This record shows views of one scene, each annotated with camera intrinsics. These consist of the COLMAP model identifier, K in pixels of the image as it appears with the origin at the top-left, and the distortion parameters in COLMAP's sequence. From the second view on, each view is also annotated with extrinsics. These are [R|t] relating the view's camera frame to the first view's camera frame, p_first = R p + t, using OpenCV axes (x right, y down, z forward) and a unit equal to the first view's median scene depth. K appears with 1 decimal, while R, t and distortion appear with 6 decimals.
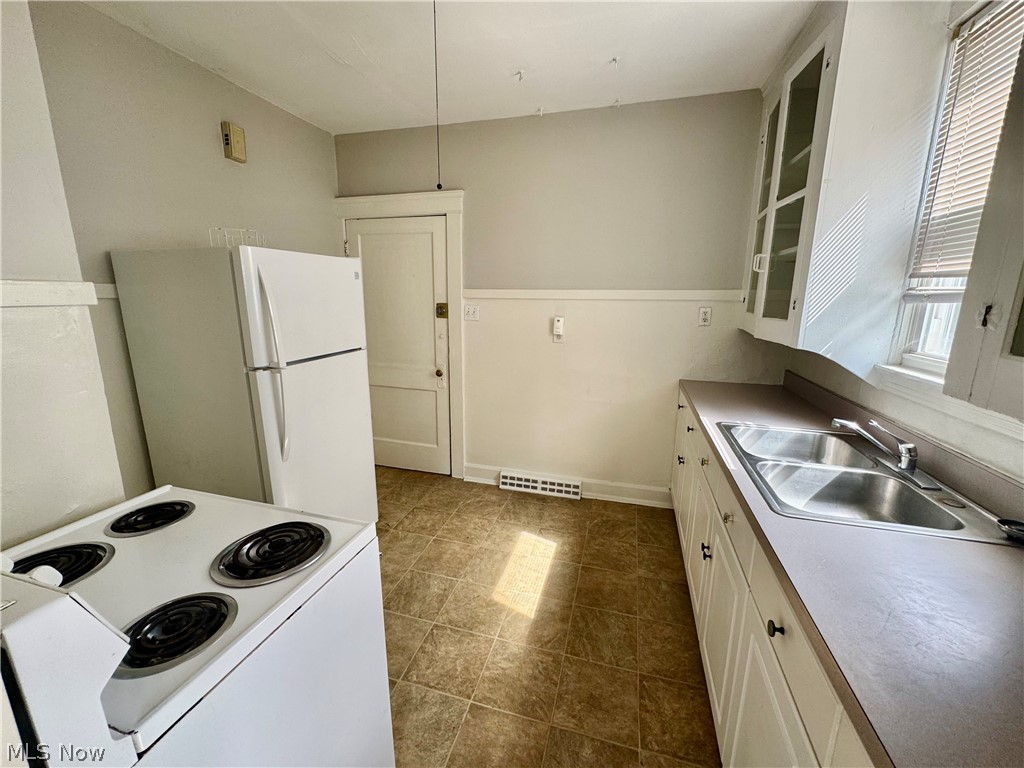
lens RADIAL K [[409.4, 0, 512.6], [0, 409.4, 382.8], [0, 0, 1]] dist [-0.002466, -0.000032]
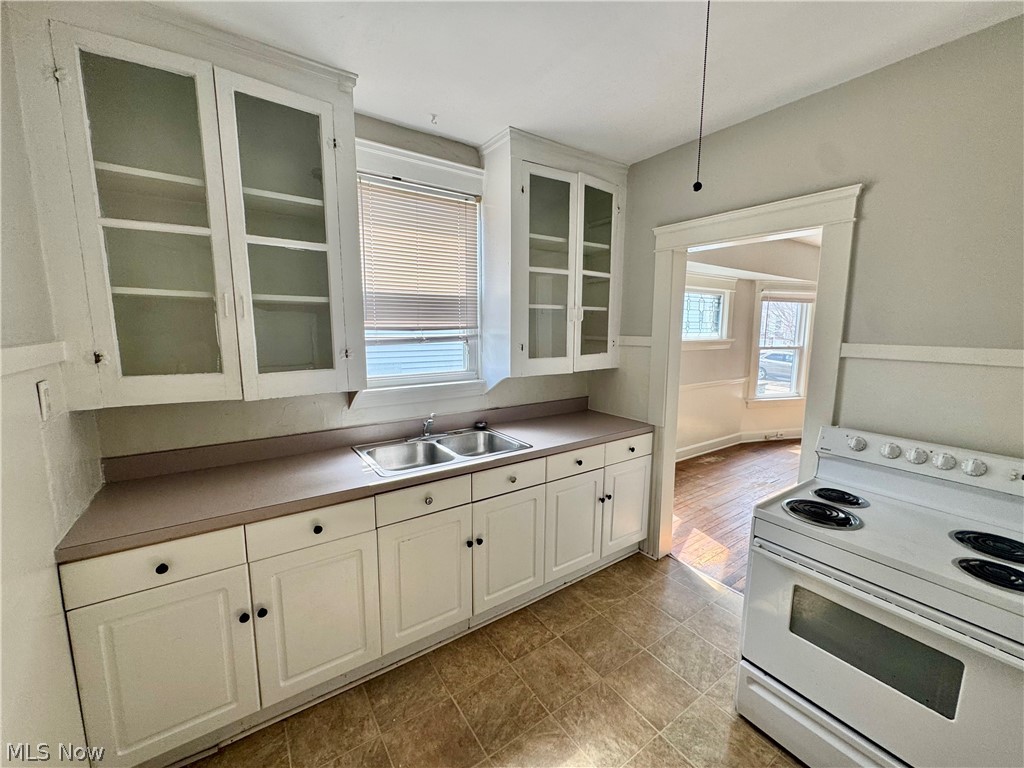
lens RADIAL K [[409.4, 0, 512.6], [0, 409.4, 382.8], [0, 0, 1]] dist [-0.002466, -0.000032]
pose [[-0.771967, -0.101800, 0.627458, -0.356150], [0.122270, 0.944880, 0.303729, -0.412727], [-0.623793, 0.311188, -0.716969, 1.610402]]
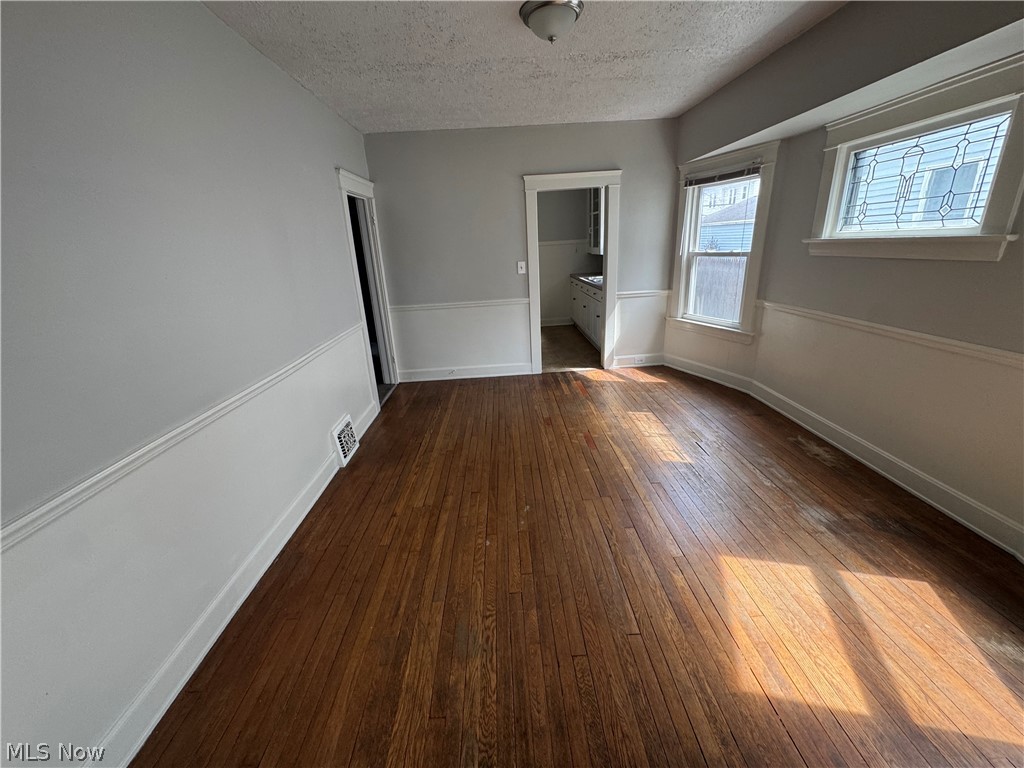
lens RADIAL K [[409.4, 0, 512.6], [0, 409.4, 382.8], [0, 0, 1]] dist [-0.002466, -0.000032]
pose [[0.949623, -0.153876, 0.273015, -1.352070], [0.124305, 0.984642, 0.122592, 0.540174], [-0.287686, -0.082479, 0.954167, -2.584162]]
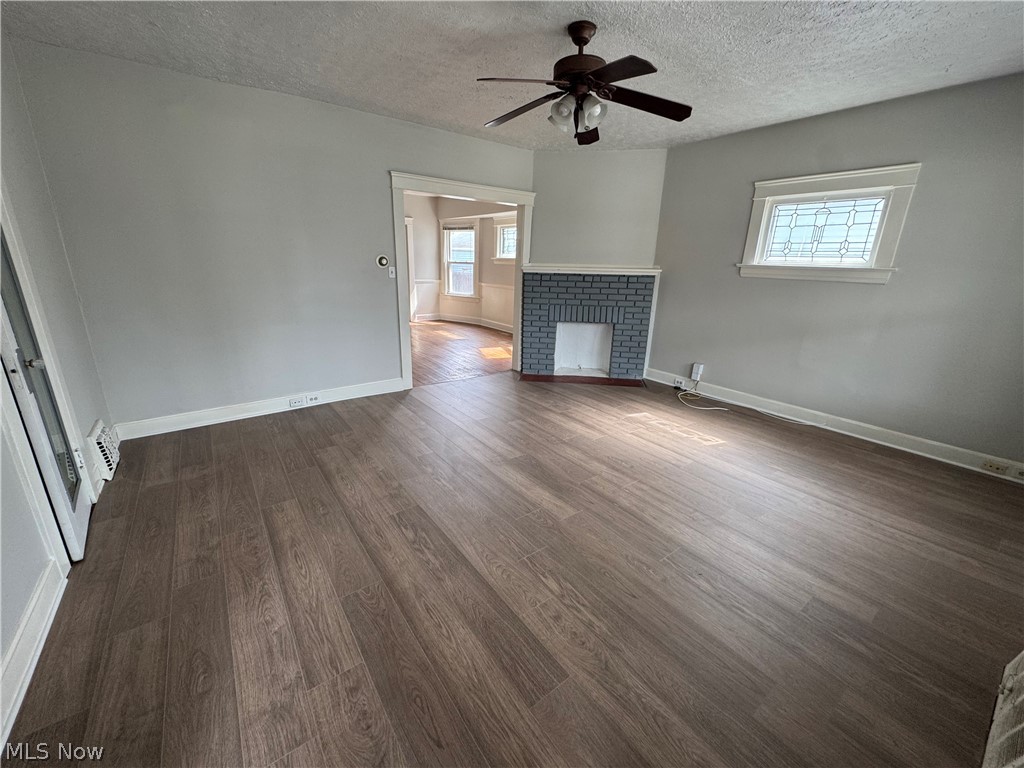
lens RADIAL K [[409.4, 0, 512.6], [0, 409.4, 382.8], [0, 0, 1]] dist [-0.002466, -0.000032]
pose [[0.608208, -0.222582, 0.761932, -3.449263], [0.147450, 0.974855, 0.167082, 0.978691], [-0.779962, 0.010726, 0.625734, -4.425836]]
